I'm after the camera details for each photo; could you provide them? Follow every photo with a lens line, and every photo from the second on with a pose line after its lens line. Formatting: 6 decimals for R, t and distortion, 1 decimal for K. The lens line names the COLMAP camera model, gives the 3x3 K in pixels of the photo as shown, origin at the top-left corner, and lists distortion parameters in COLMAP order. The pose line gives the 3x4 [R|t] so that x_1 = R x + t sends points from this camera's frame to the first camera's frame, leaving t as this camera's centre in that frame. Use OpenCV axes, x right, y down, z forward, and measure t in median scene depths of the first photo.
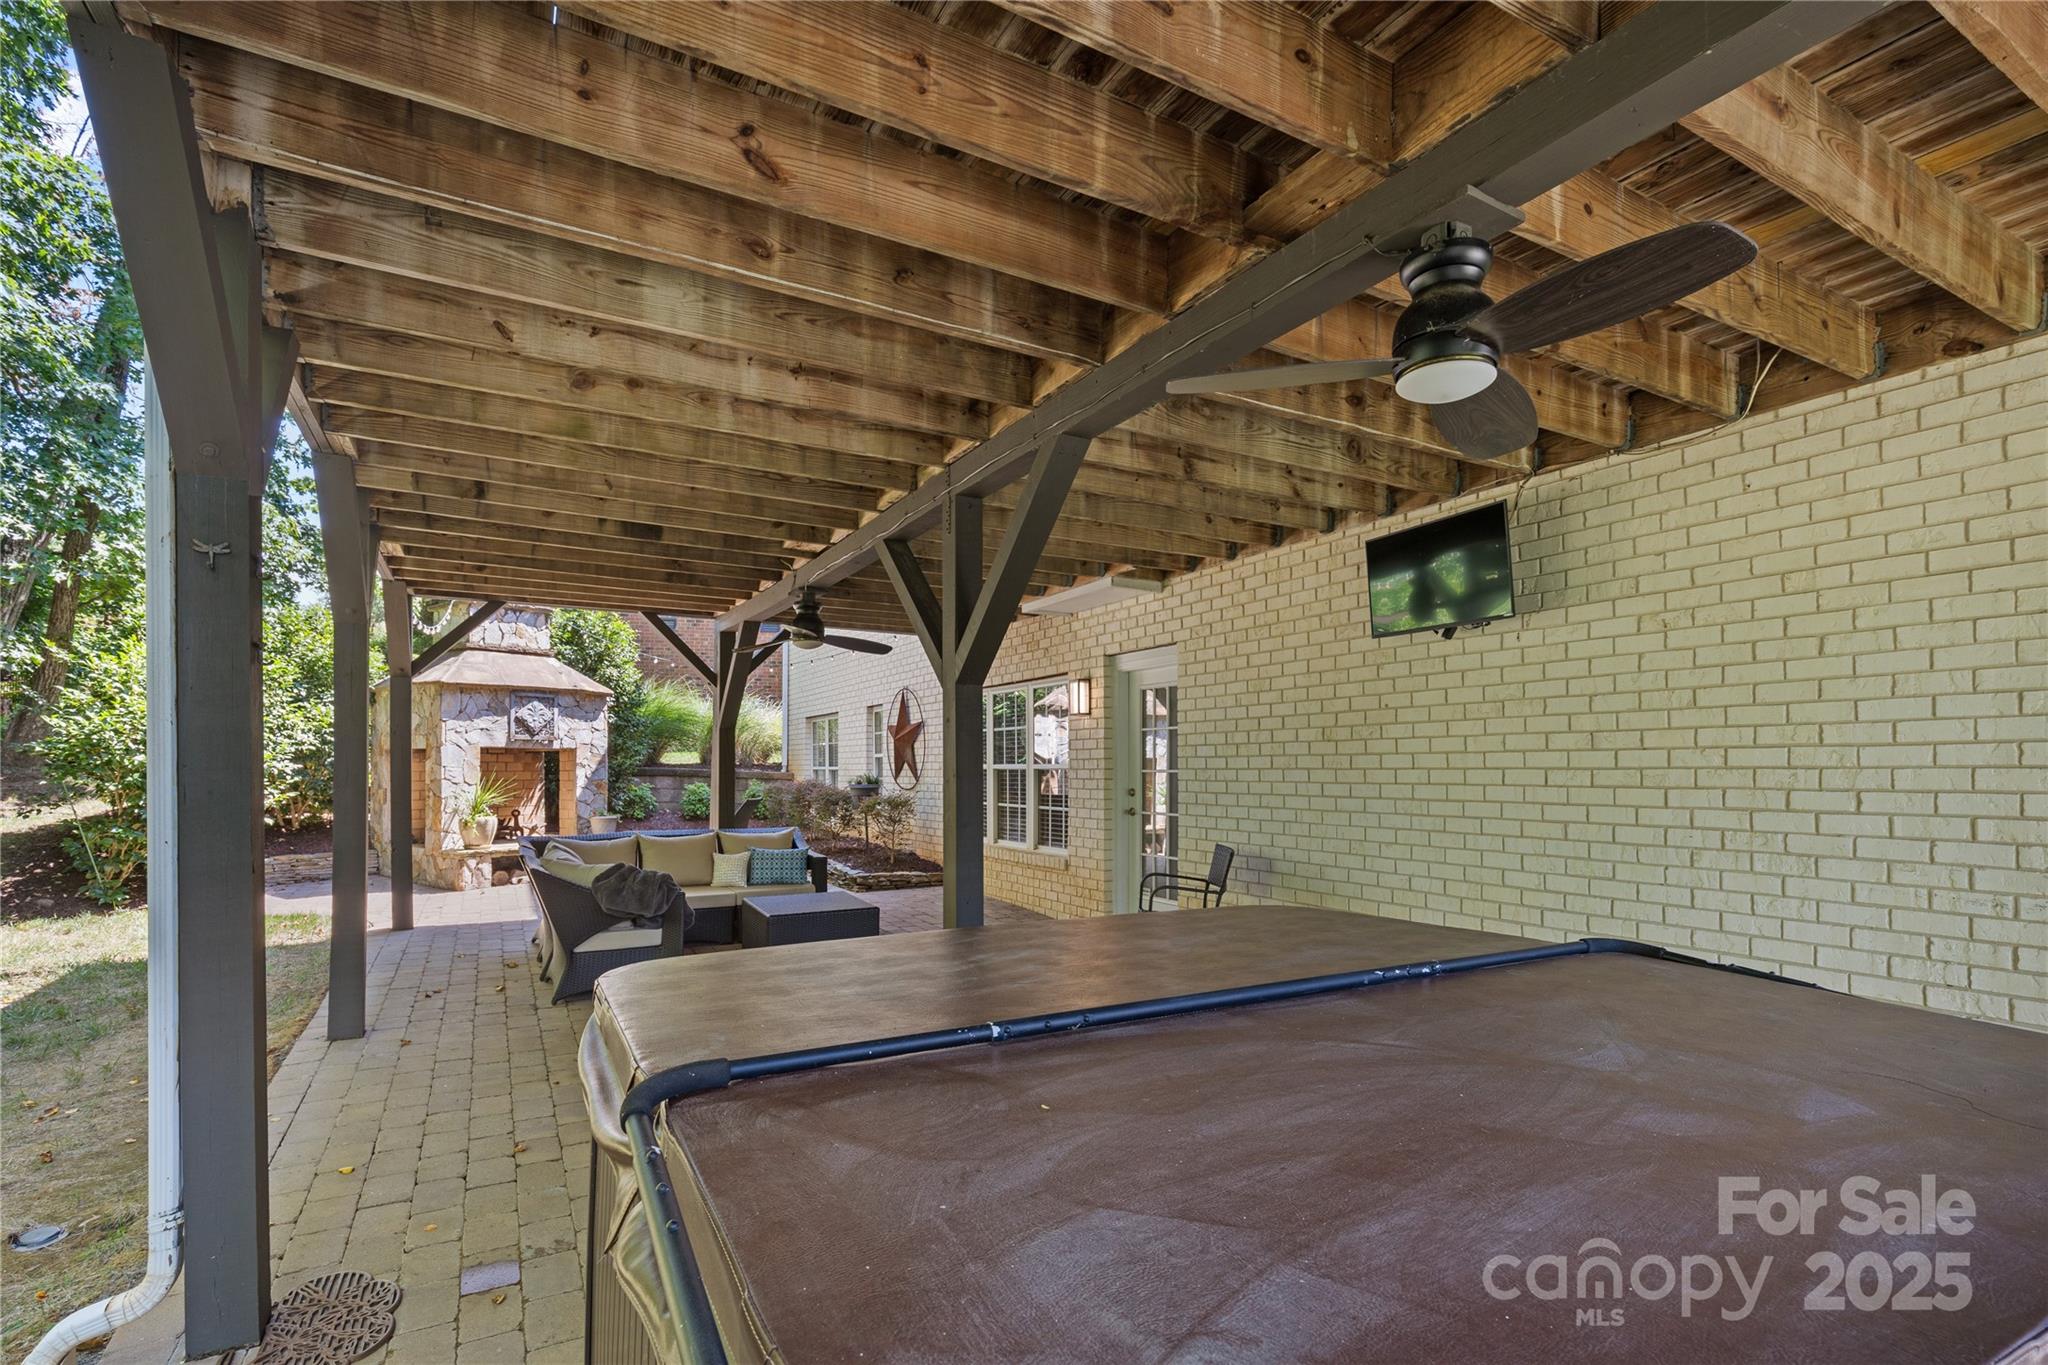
lens RADIAL K [[918.3, 0, 1006.8], [0, 918.3, 765.2], [0, 0, 1]] dist [0.008783, 0.000174]
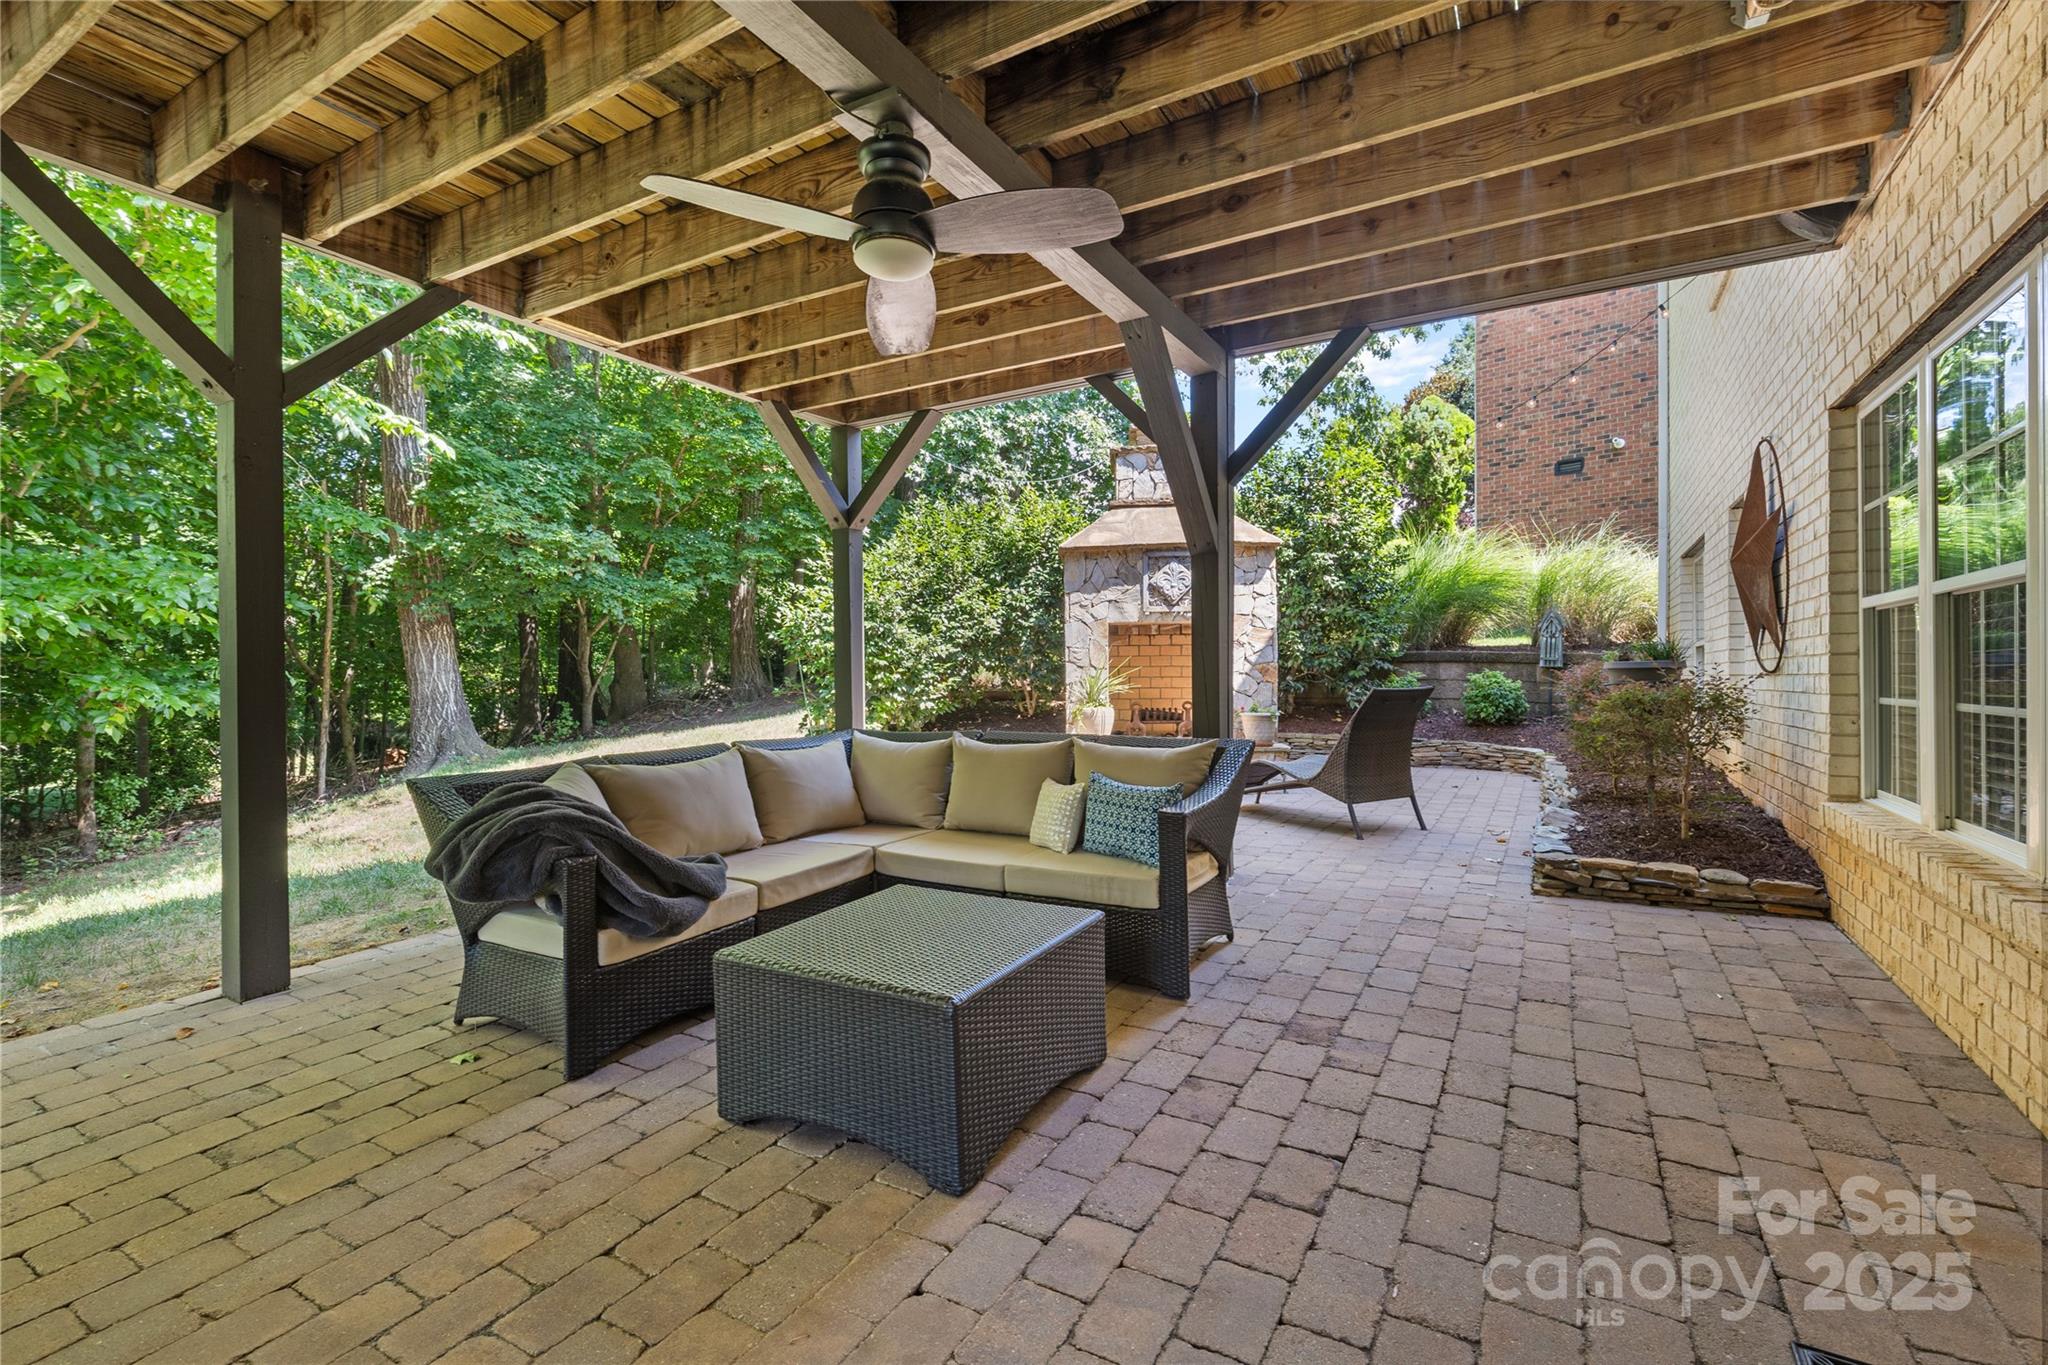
lens RADIAL K [[918.3, 0, 1010.9], [0, 918.3, 678.2], [0, 0, 1]] dist [0.008783, 0.000174]
pose [[0.508691, -0.002505, -0.860946, 0.086731], [0.010835, 0.999935, 0.003493, 0.024628], [0.860881, -0.011105, 0.508685, 0.492278]]
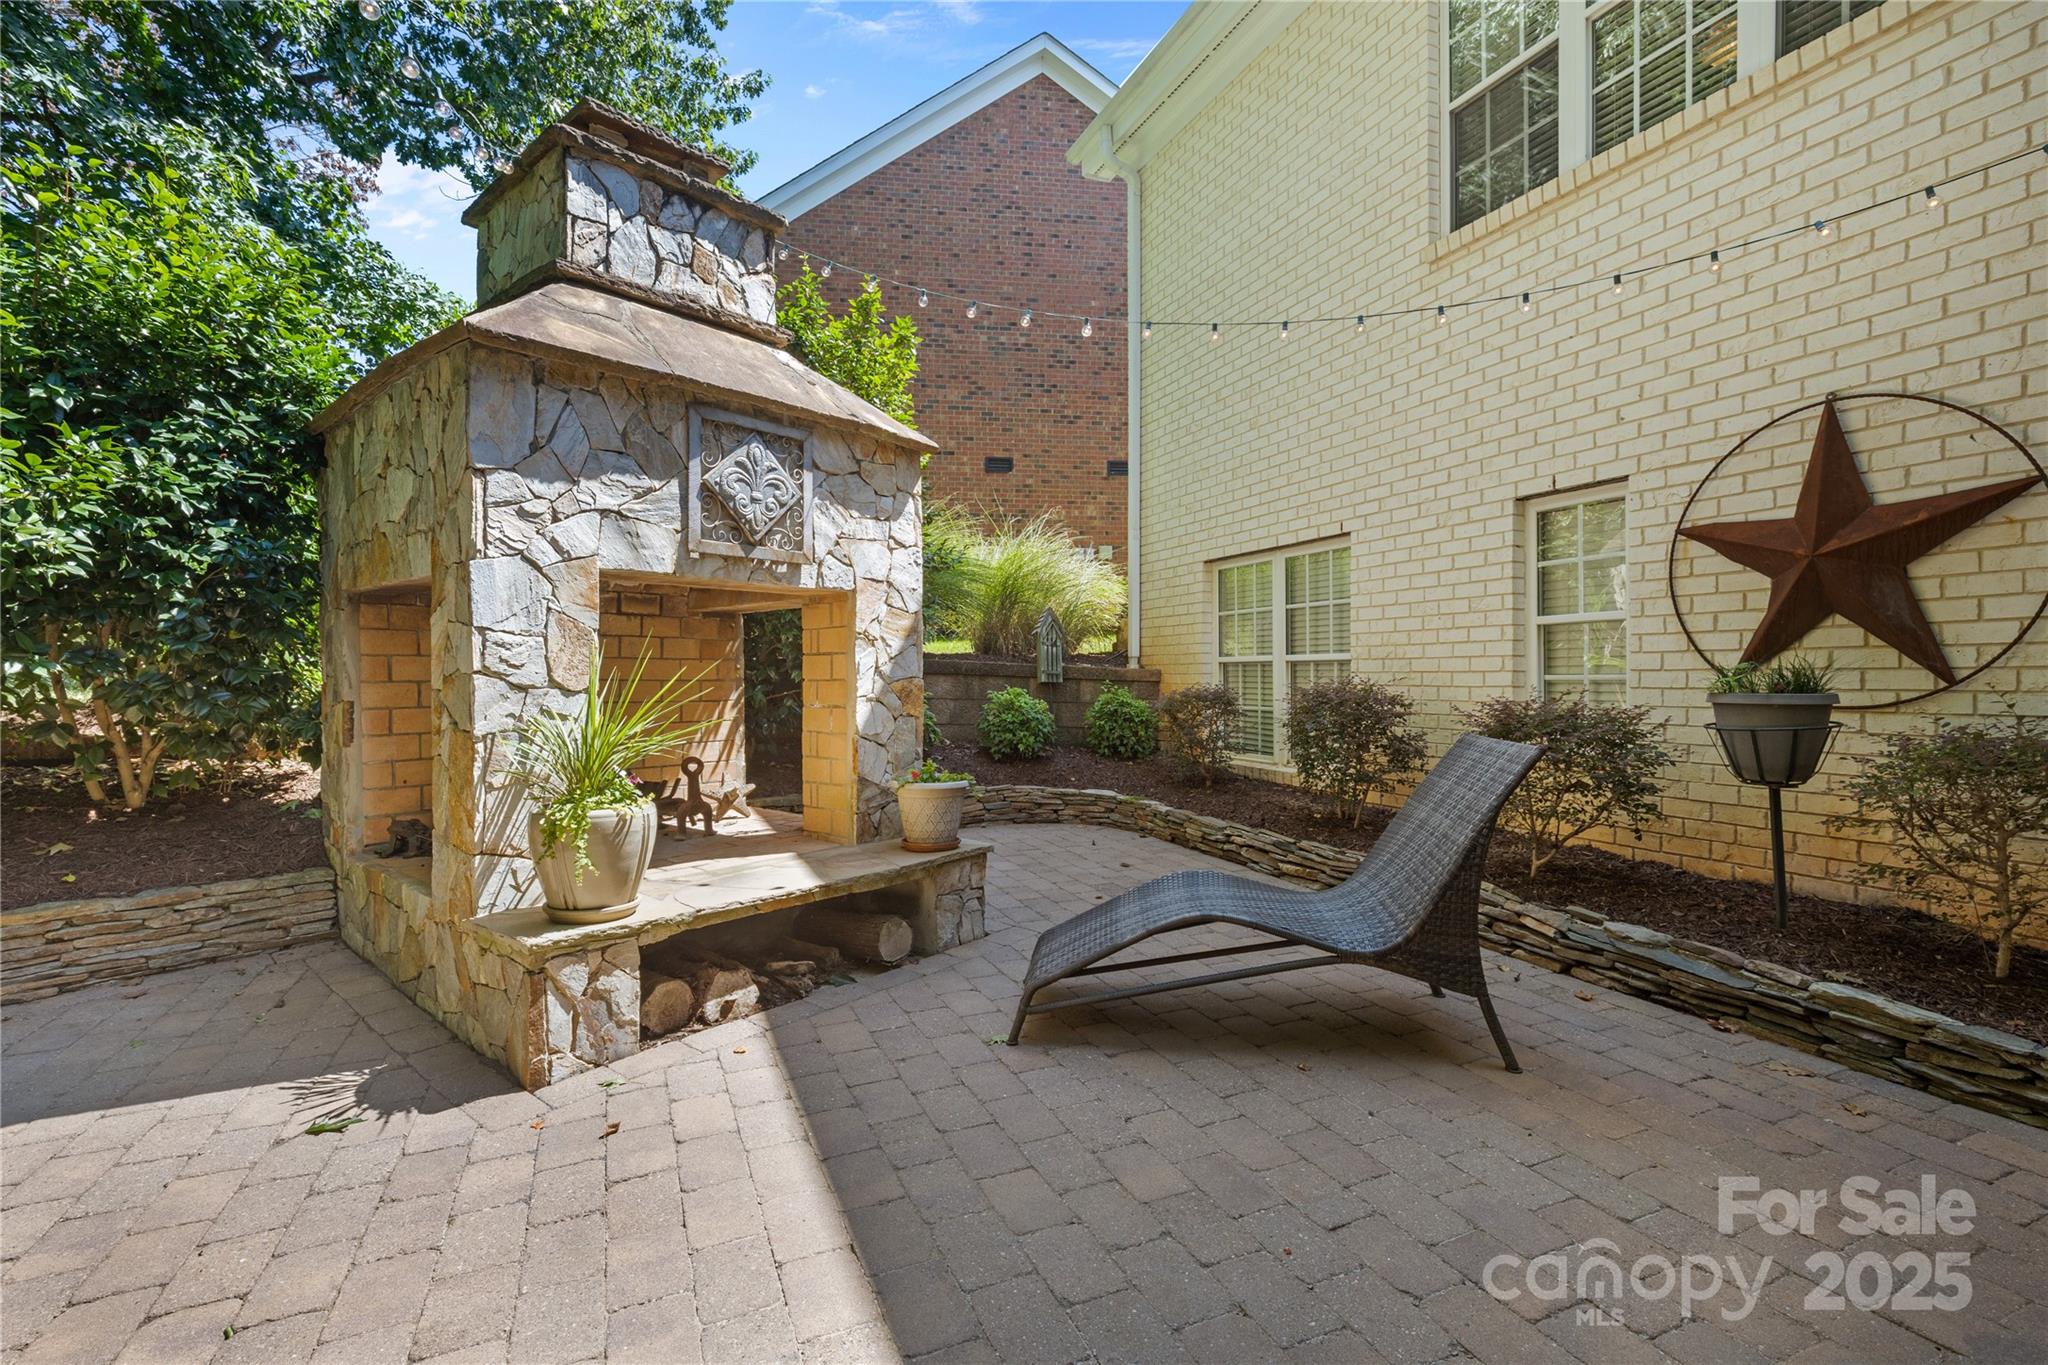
lens RADIAL K [[918.3, 0, 1030.0], [0, 918.3, 681.3], [0, 0, 1]] dist [0.008783, 0.000174]
pose [[0.996768, -0.001419, -0.080323, -0.391186], [0.002169, 0.999955, 0.009241, 0.014440], [0.080306, -0.009385, 0.996726, 0.682866]]
